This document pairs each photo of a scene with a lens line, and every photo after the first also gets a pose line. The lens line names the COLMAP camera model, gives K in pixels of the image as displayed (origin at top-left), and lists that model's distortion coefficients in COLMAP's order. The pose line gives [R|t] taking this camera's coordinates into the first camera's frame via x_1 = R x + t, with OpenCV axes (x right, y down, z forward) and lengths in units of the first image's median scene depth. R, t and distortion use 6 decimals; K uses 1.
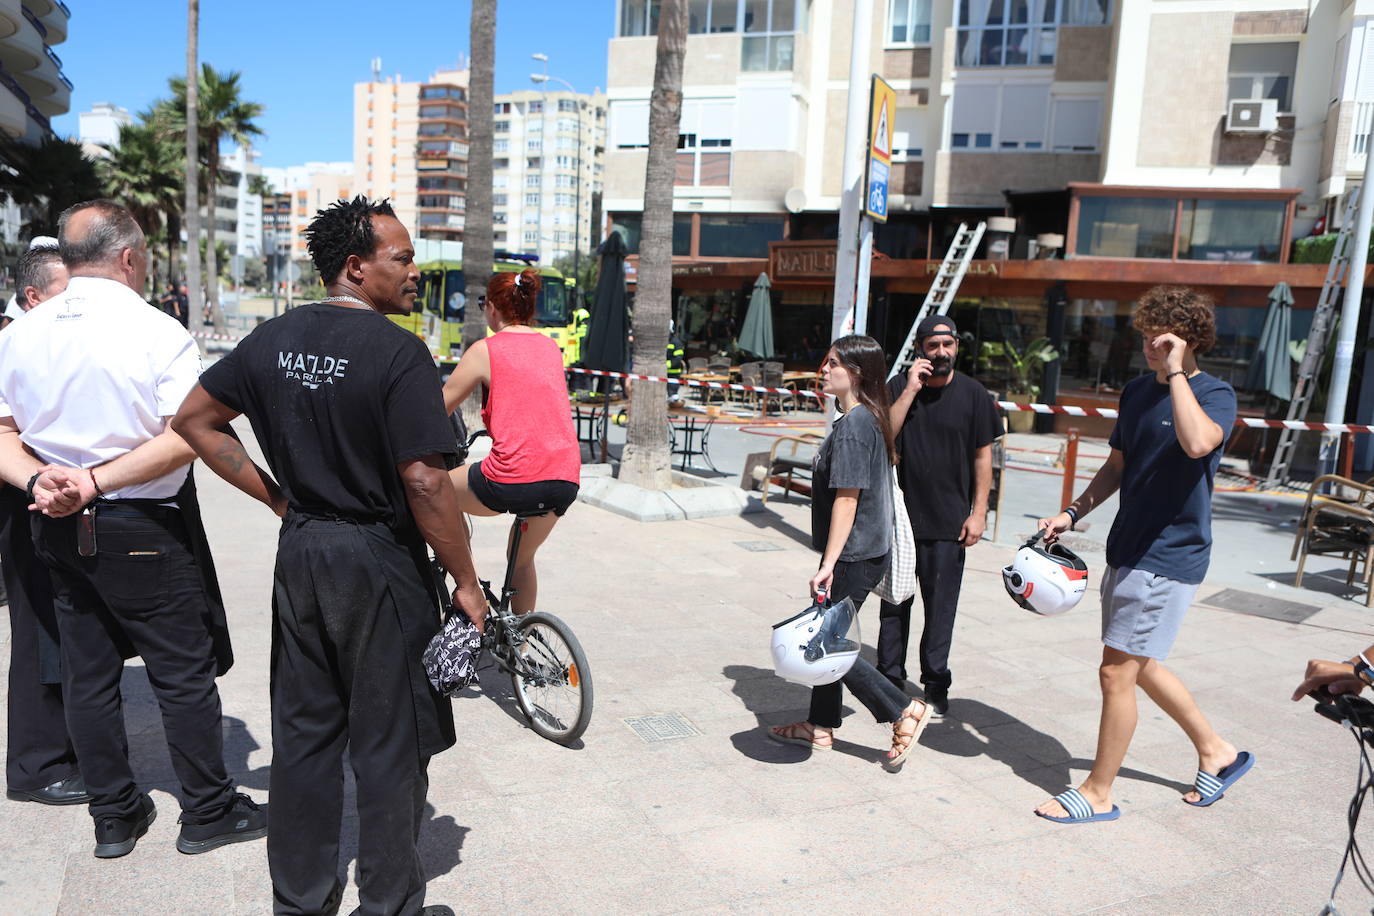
lens RADIAL K [[1035.6, 0, 682.4], [0, 1035.6, 461.4], [0, 0, 1]] dist [-0.106785, 0.103070]
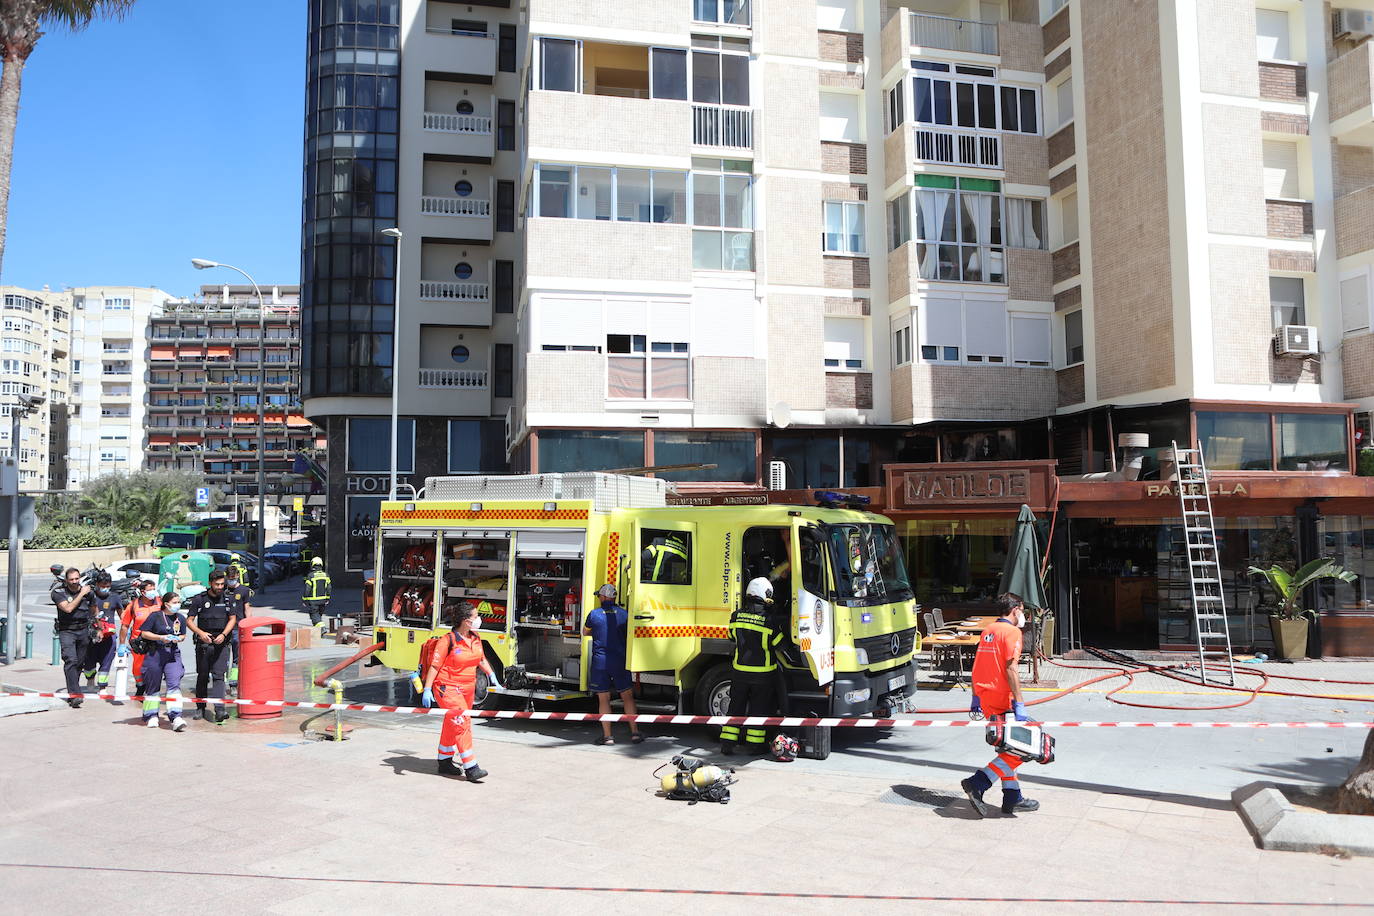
lens RADIAL K [[1009.1, 0, 684.3], [0, 1009.1, 464.0], [0, 0, 1]] dist [-0.106625, 0.086105]
pose [[0.855030, -0.023771, 0.518033, -0.396206], [0.123874, 0.979392, -0.159518, -0.085277], [-0.503566, 0.200563, 0.840355, 0.325369]]
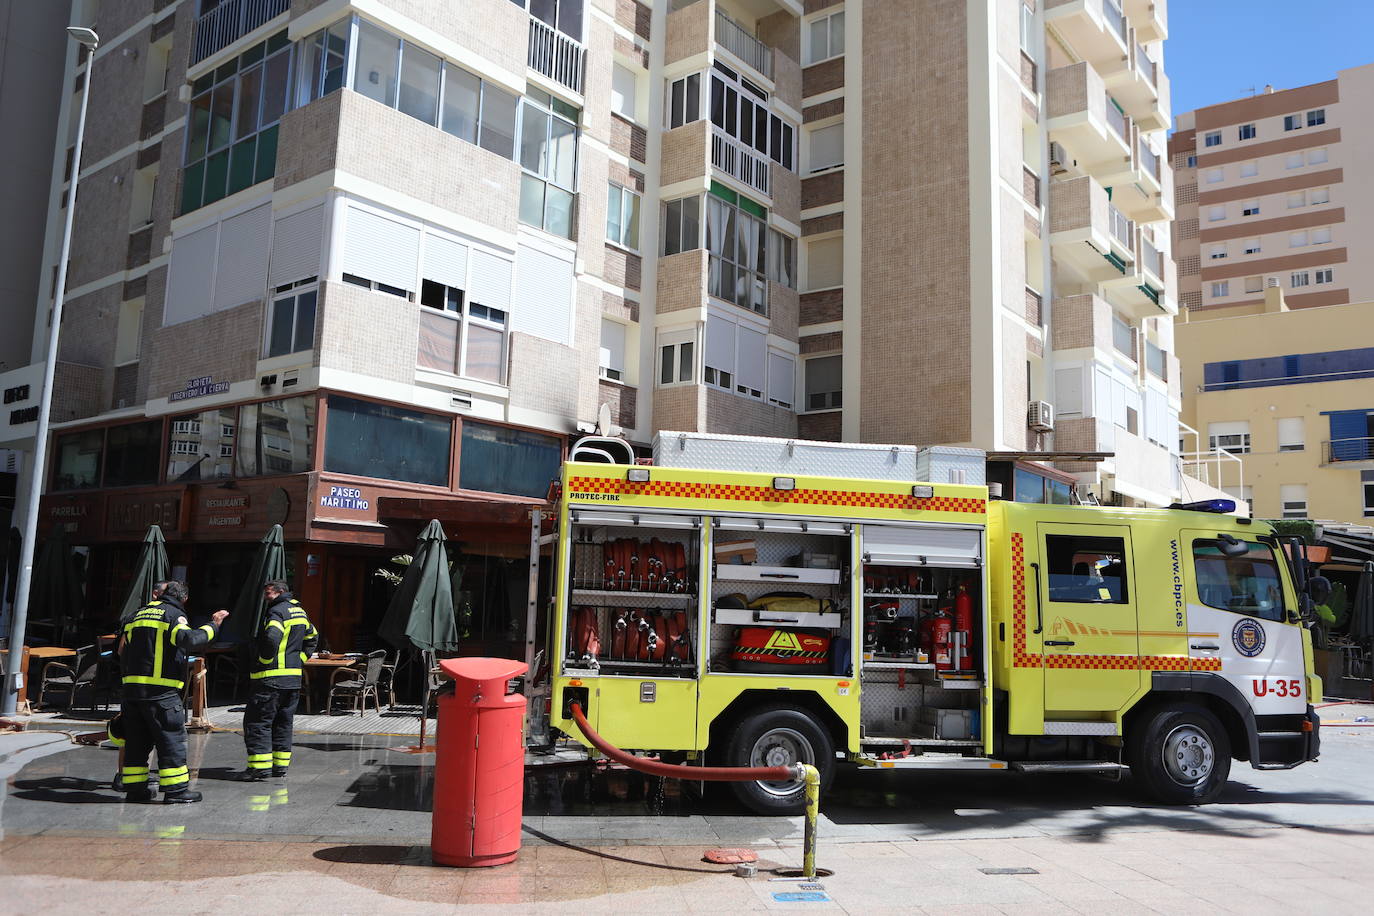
lens RADIAL K [[1073.0, 0, 683.7], [0, 1073.0, 460.5], [0, 0, 1]] dist [-0.102310, 0.103120]
pose [[0.329728, 0.081985, 0.940509, -0.554536], [0.124121, 0.983810, -0.129274, -0.122327], [-0.935881, 0.159362, 0.314214, 0.707635]]
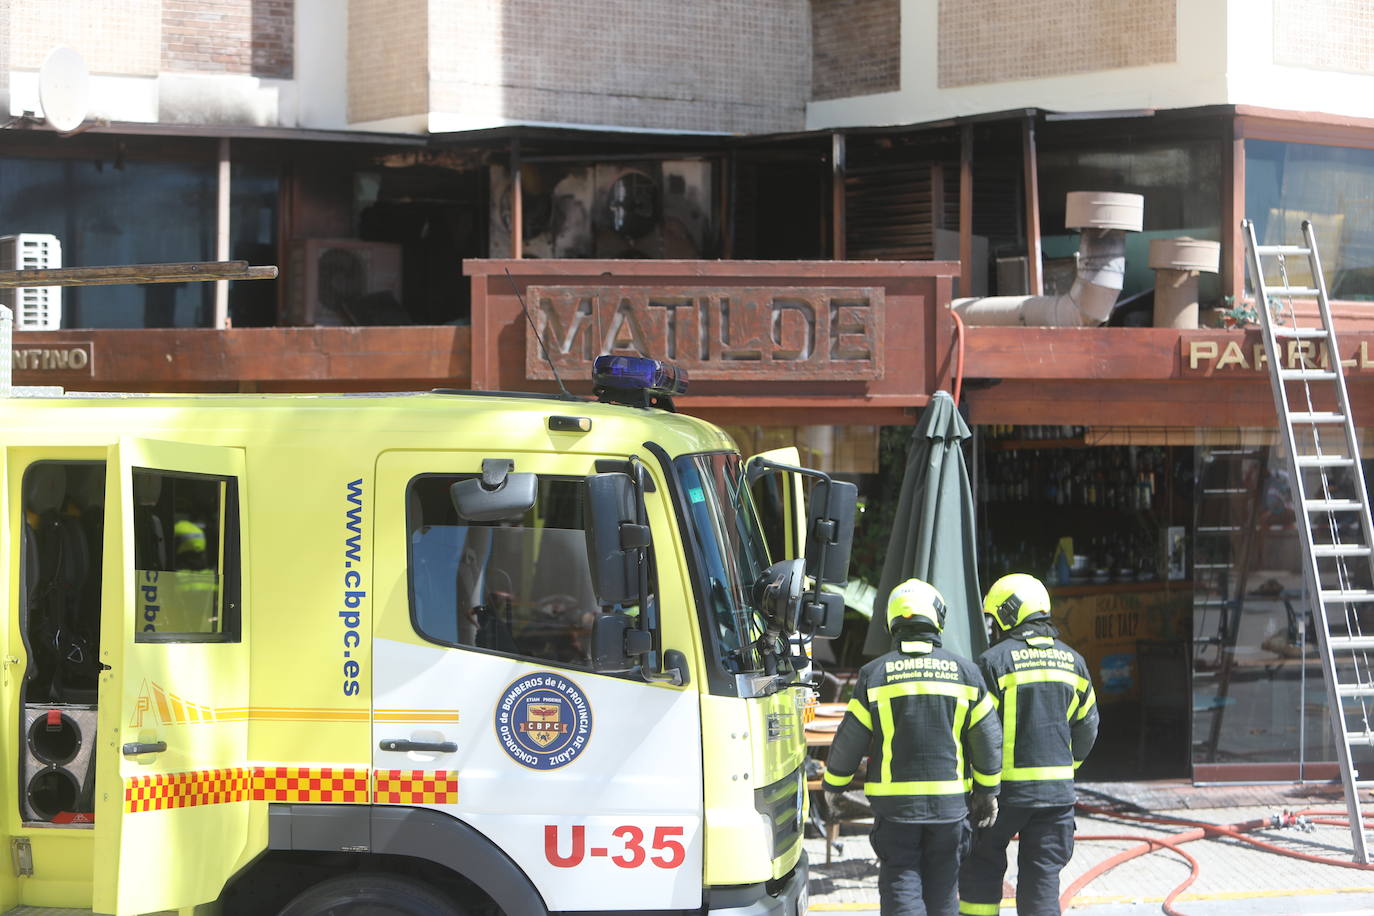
lens RADIAL K [[3130.6, 0, 687.2], [0, 3130.6, 459.5], [0, 0, 1]] dist [-0.252755, 0.539568]
pose [[0.554675, -0.063517, 0.829639, -0.488851], [0.148079, 0.988701, -0.023307, -0.107901], [-0.818784, 0.135780, 0.557813, 0.399726]]
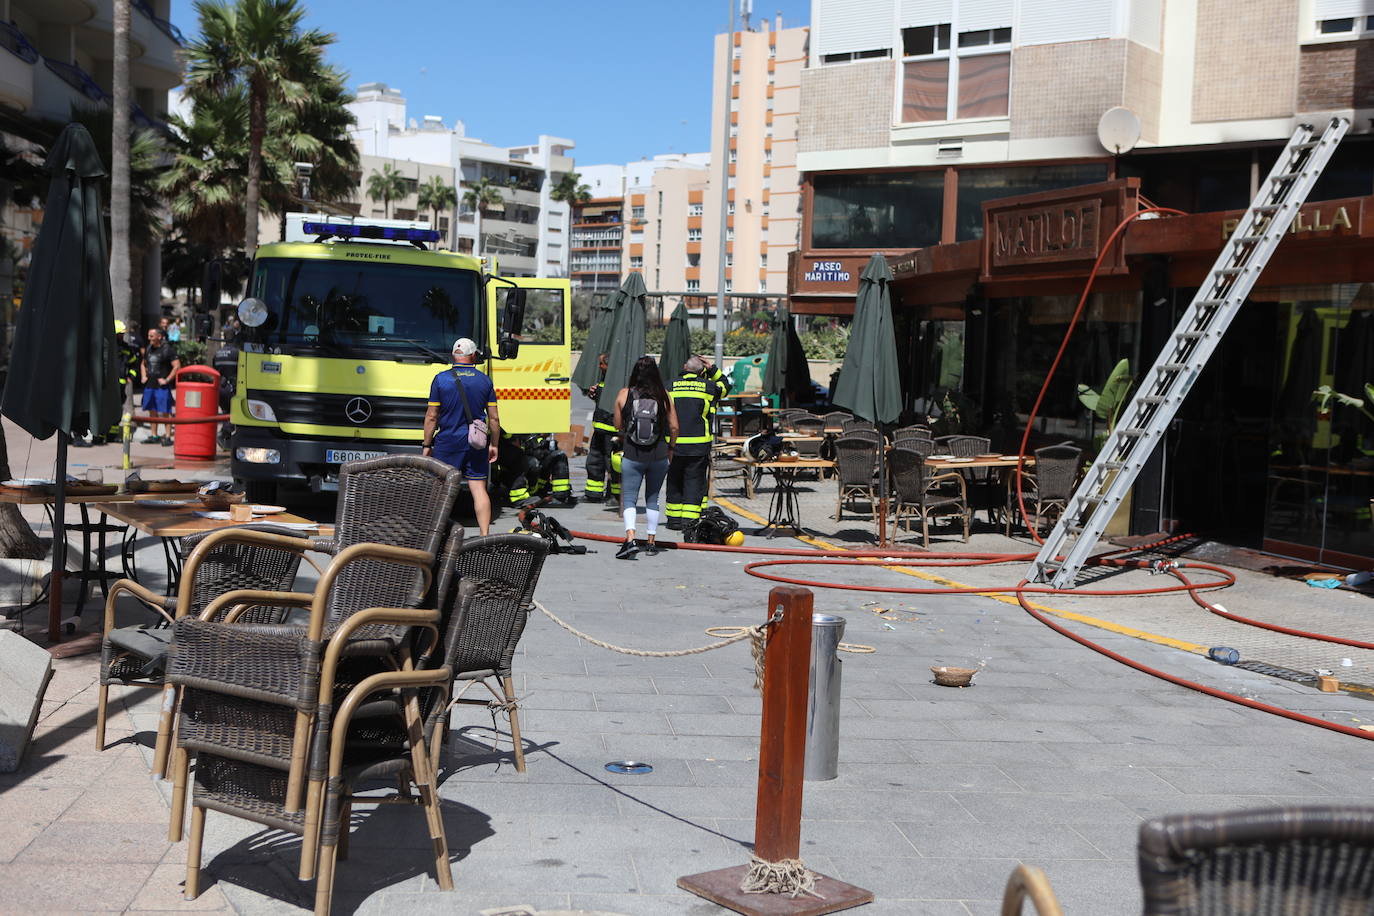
lens RADIAL K [[1605.4, 0, 683.0], [0, 1605.4, 444.5], [0, 0, 1]] dist [-0.027872, 0.062022]
pose [[0.938420, 0.009057, -0.345377, 0.181659], [-0.043889, 0.994683, -0.093166, -0.010349], [0.342696, 0.102587, 0.933828, 0.179610]]
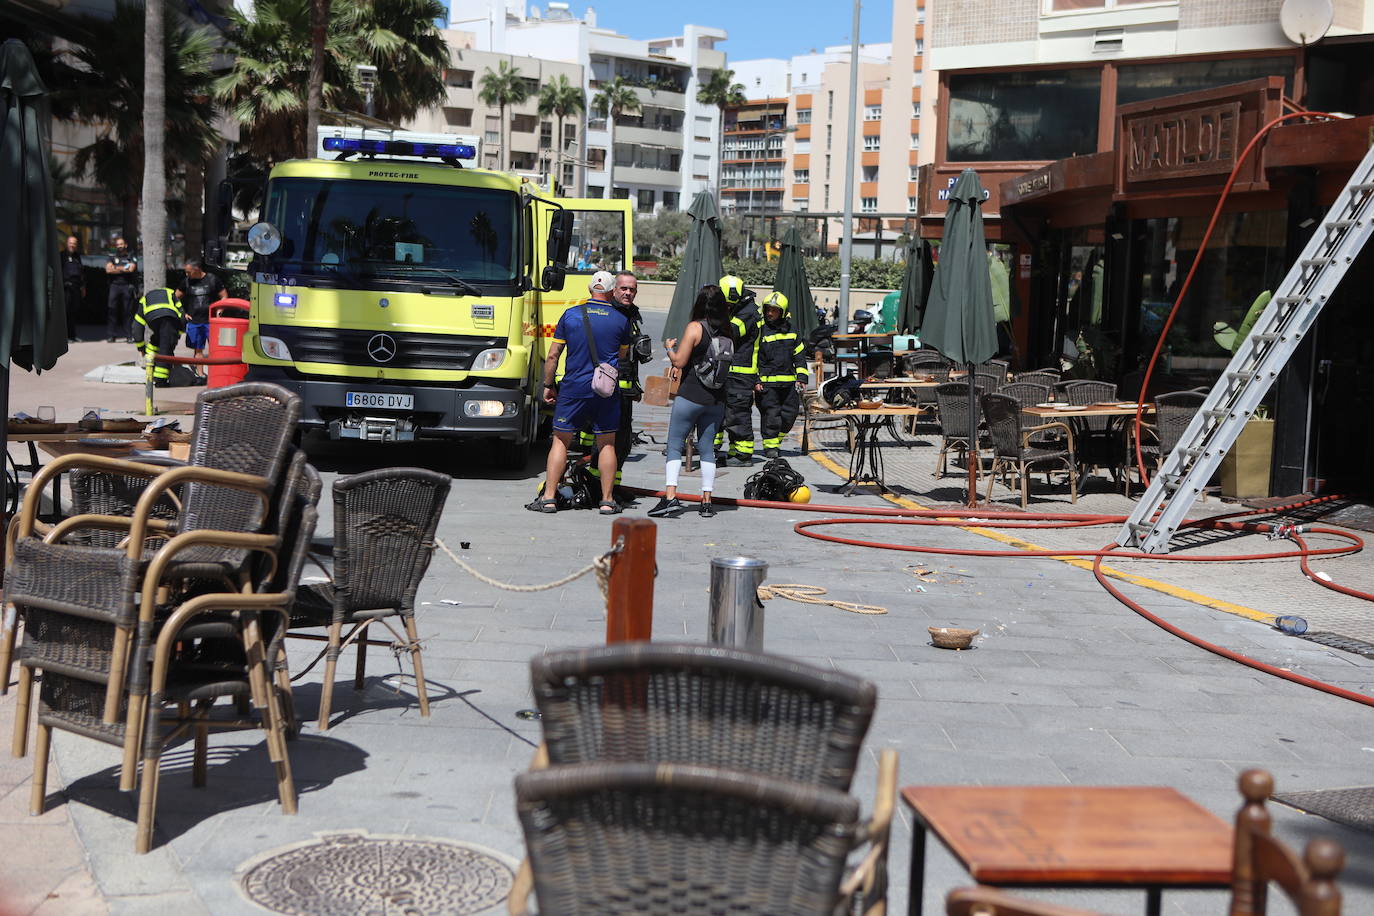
lens RADIAL K [[1925.3, 0, 684.7], [0, 1925.3, 444.6], [0, 0, 1]] dist [0.007050, 0.113626]
pose [[0.901935, 0.024330, -0.431187, 0.226140], [-0.057130, 0.996359, -0.063283, -0.006774], [0.428077, 0.081711, 0.900041, 0.163907]]
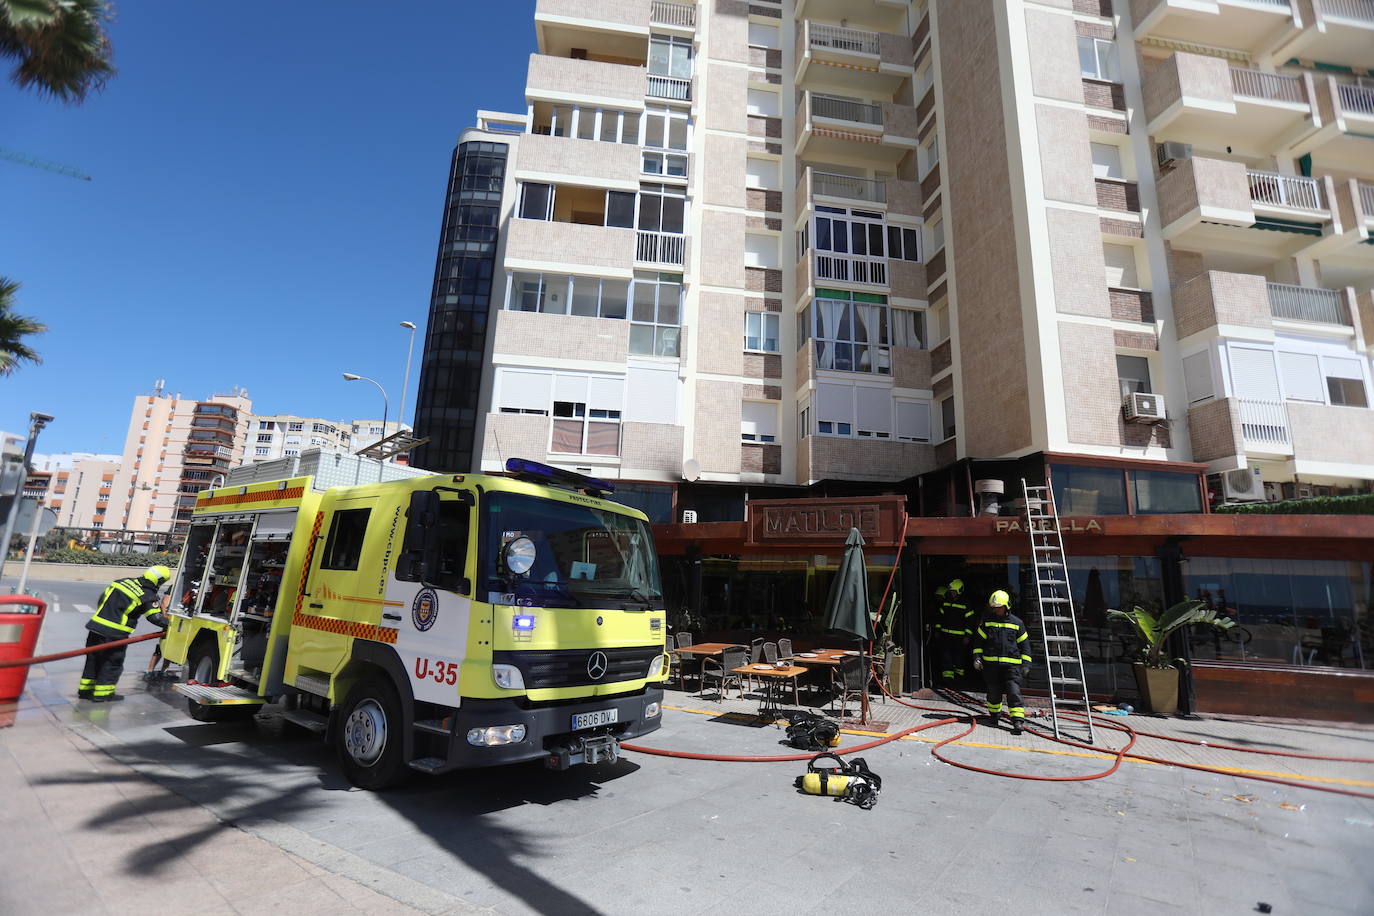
lens RADIAL K [[630.0, 0, 684.1], [0, 630.0, 456.1], [0, 0, 1]] dist [-0.077501, 0.033913]
pose [[0.896655, 0.079500, 0.435534, -0.173071], [0.068082, 0.947285, -0.313075, -0.066486], [-0.437464, 0.310373, 0.843975, 0.450176]]
